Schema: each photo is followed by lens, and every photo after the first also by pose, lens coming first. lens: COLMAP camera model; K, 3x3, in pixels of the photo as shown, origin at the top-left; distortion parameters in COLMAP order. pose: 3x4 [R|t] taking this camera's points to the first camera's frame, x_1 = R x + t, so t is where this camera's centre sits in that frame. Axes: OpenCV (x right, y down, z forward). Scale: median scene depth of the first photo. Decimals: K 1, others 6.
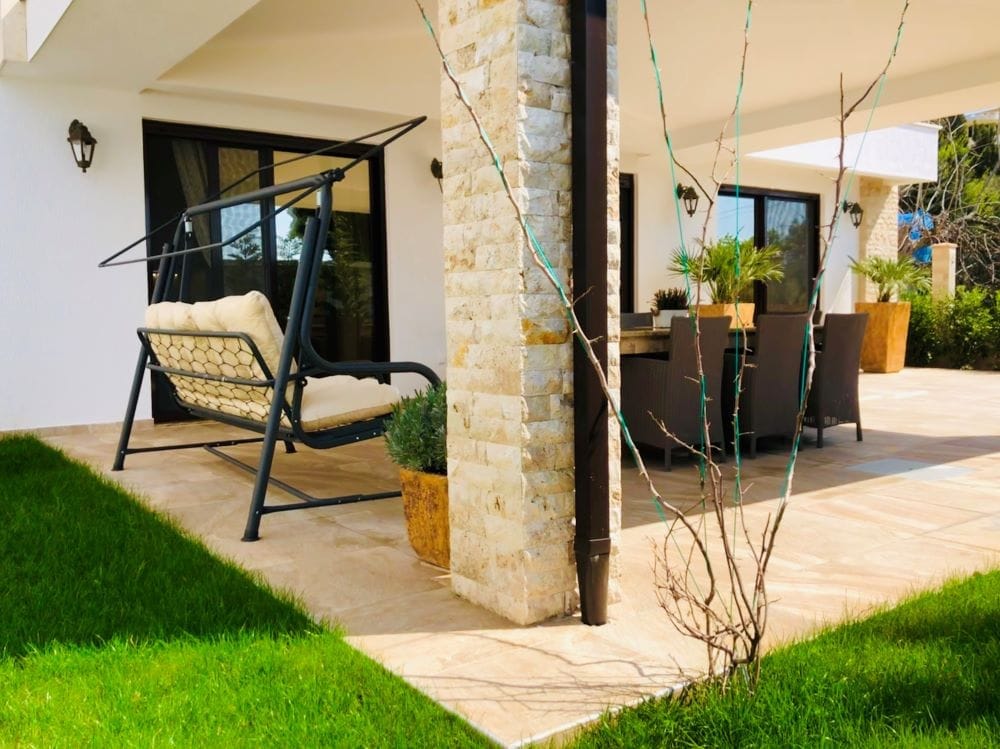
lens RADIAL K [[897.0, 0, 521.3], [0, 897.0, 360.3], [0, 0, 1]] dist [0.069075, -0.094753]
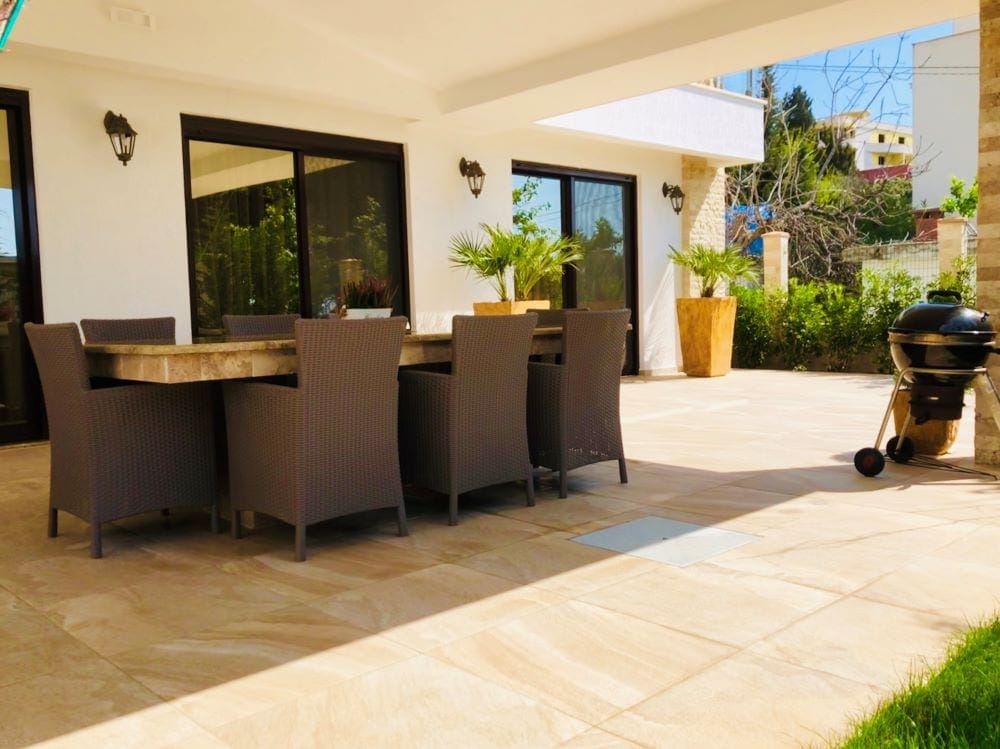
lens RADIAL K [[897.0, 0, 500.2], [0, 897.0, 372.5], [0, 0, 1]] dist [0.069075, -0.094753]
pose [[0.993374, -0.022526, 0.112697, 0.093978], [0.021176, 0.999689, 0.013166, -0.006157], [-0.112958, -0.010692, 0.993542, 0.138966]]
